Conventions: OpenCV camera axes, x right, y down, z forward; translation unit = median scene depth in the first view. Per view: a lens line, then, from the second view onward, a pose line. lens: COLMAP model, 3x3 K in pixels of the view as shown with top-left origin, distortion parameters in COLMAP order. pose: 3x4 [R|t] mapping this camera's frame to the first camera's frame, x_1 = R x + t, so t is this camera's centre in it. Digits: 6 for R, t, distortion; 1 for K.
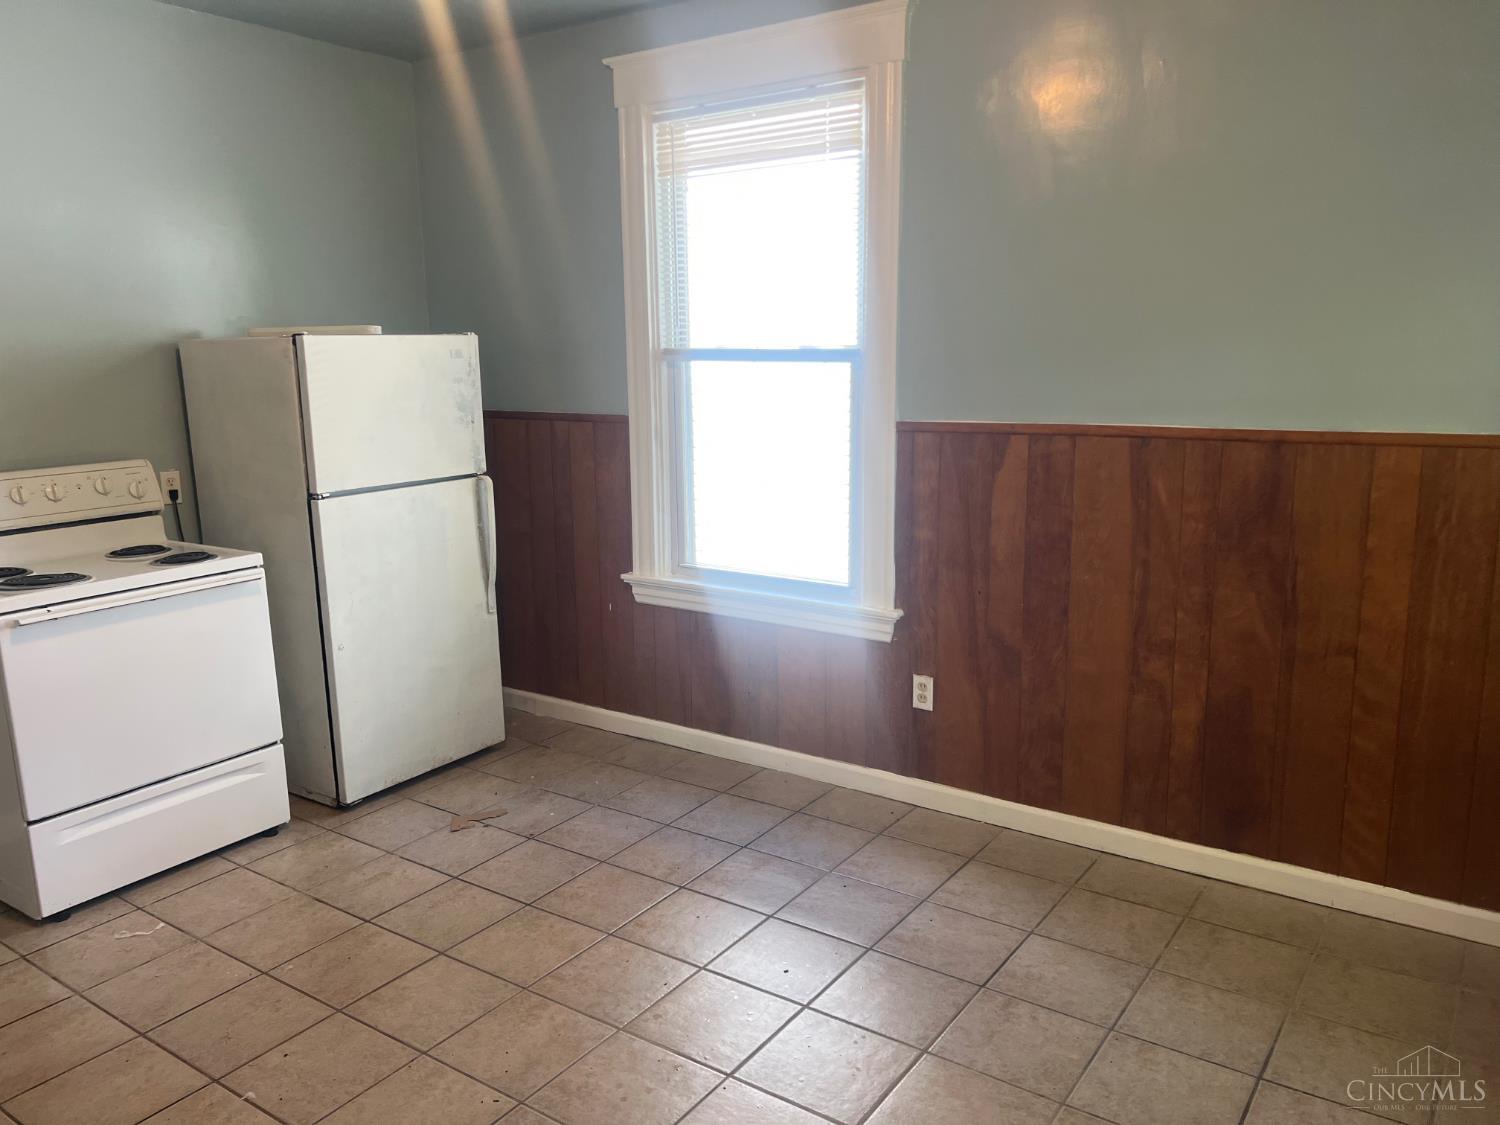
lens RADIAL K [[1130.6, 0, 750.7], [0, 1130.6, 559.7], [0, 0, 1]] dist [0.072460, -0.019720]
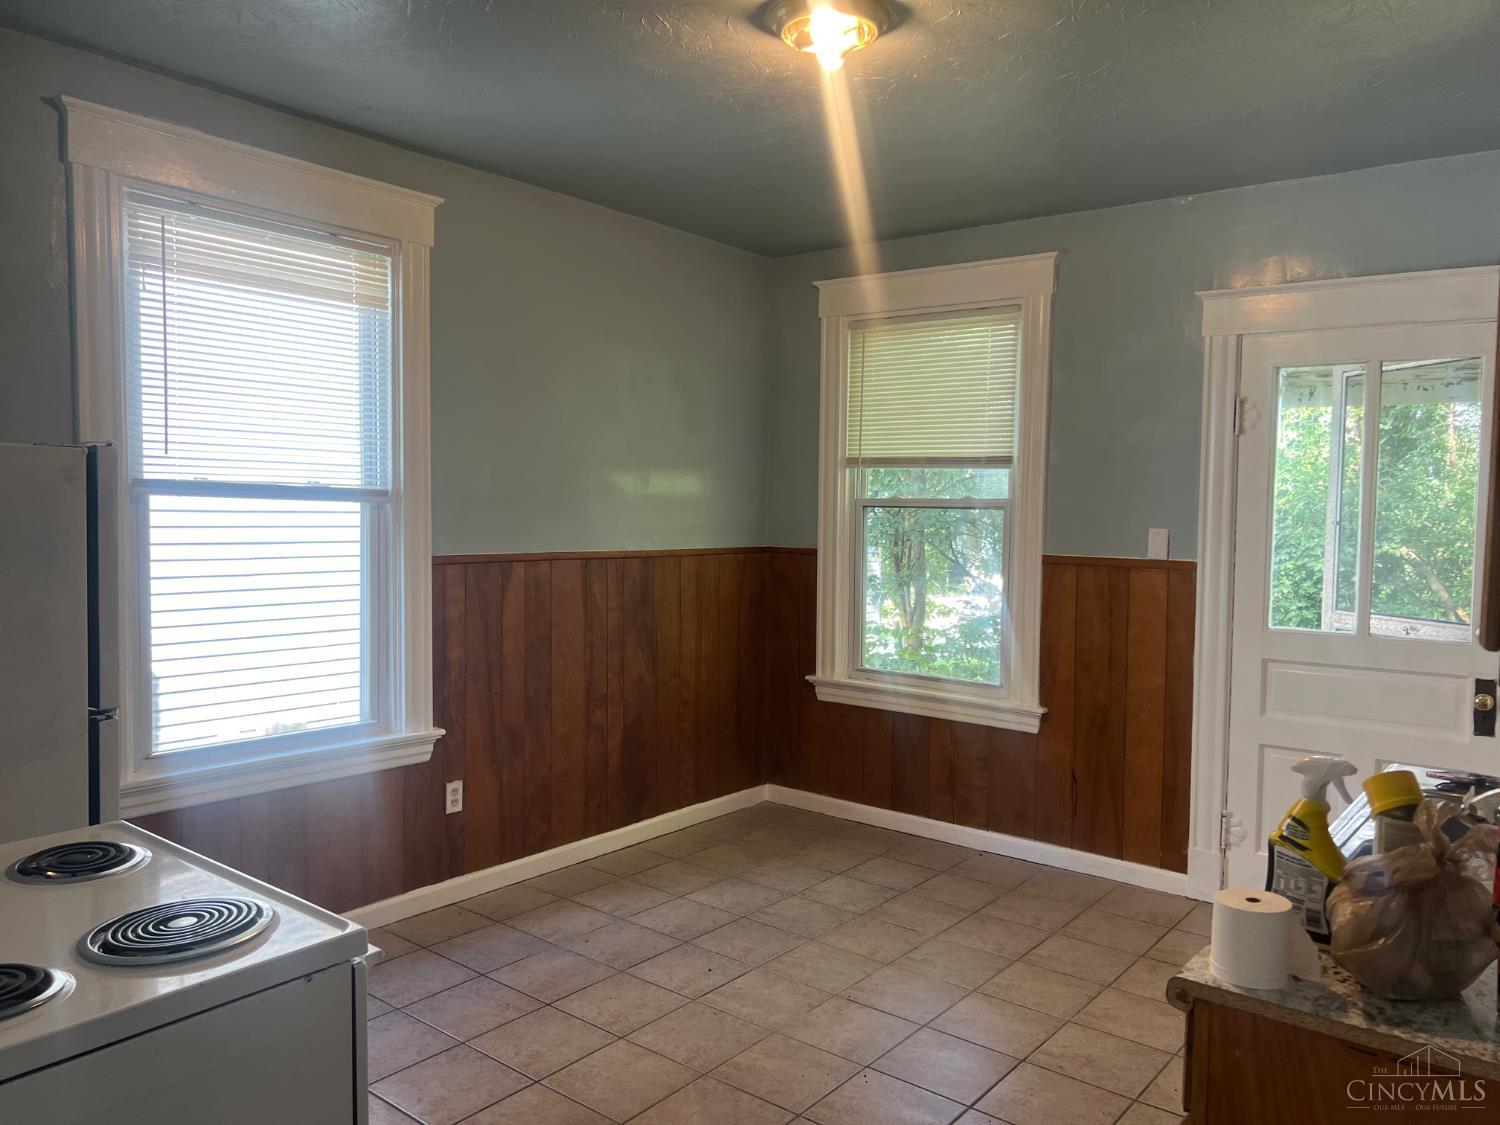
lens RADIAL K [[1130.6, 0, 746.5], [0, 1130.6, 568.8], [0, 0, 1]] dist [0.072460, -0.019720]
pose [[0.057484, -0.041908, 0.997466, -1.025876], [0.162025, 0.986264, 0.032100, -0.101657], [-0.985111, 0.159769, 0.063484, 0.667989]]
